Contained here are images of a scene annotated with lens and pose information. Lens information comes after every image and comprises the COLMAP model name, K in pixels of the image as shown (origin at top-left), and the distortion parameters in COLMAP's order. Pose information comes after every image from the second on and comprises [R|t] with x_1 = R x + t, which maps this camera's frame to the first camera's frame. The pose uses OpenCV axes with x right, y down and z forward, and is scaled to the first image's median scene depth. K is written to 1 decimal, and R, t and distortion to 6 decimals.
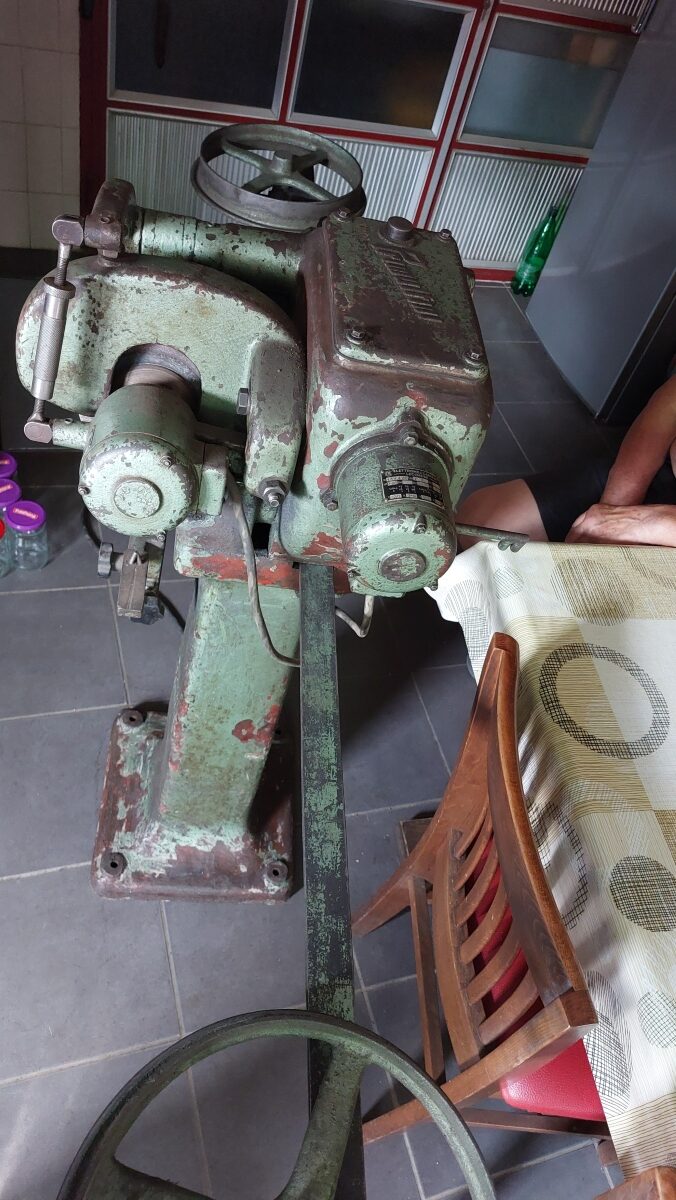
lens RADIAL K [[874.2, 0, 330.7], [0, 874.2, 598.6], [0, 0, 1]] dist [0.091579, -0.137139]
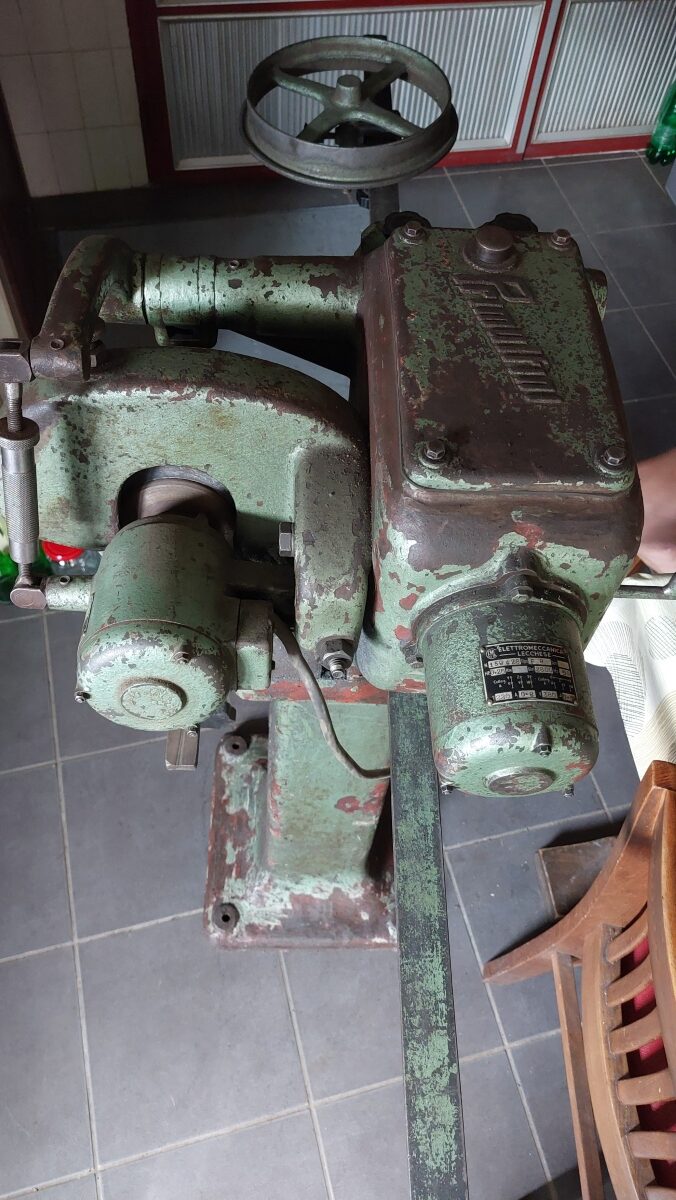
lens RADIAL K [[874.2, 0, 330.7], [0, 874.2, 598.6], [0, 0, 1]] dist [0.091579, -0.137139]
pose [[0.986781, -0.057435, -0.151540, 0.040876], [0.077137, 0.988832, 0.127520, -0.241987], [0.142524, -0.137524, 0.980191, 0.258704]]
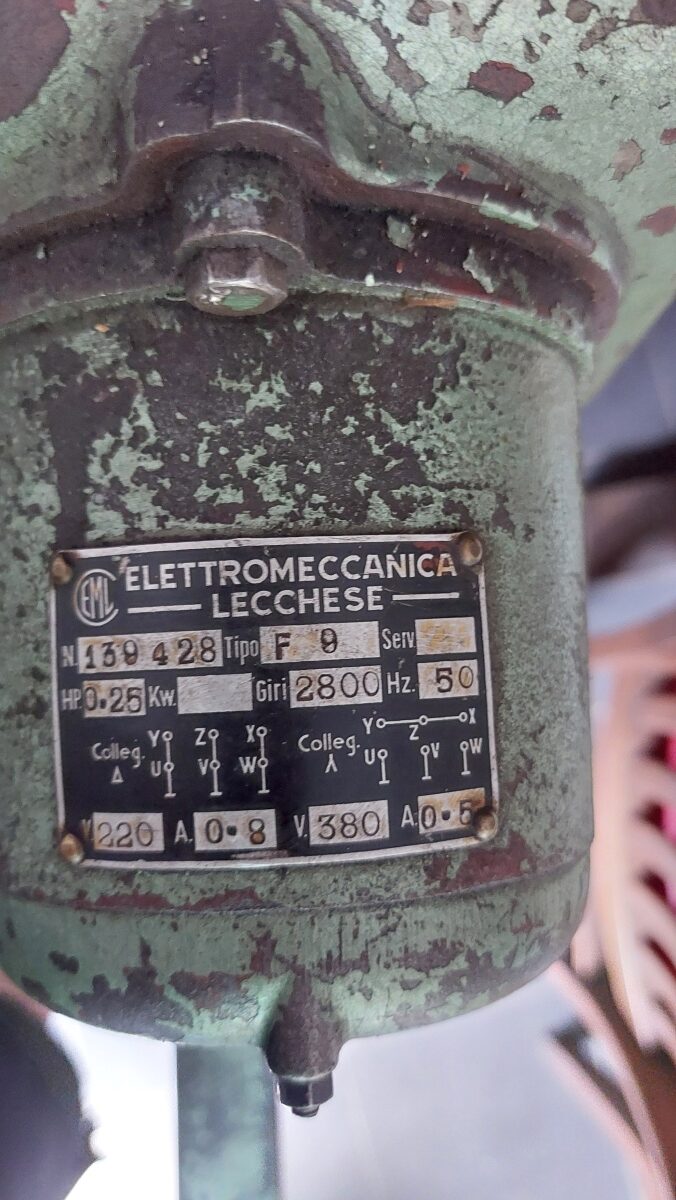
lens RADIAL K [[874.2, 0, 330.7], [0, 874.2, 598.6], [0, 0, 1]] dist [0.091579, -0.137139]
pose [[0.973820, 0.006256, -0.227235, 0.115153], [0.130605, 0.802767, 0.581814, -0.187435], [0.186057, -0.596261, 0.780933, 0.760440]]
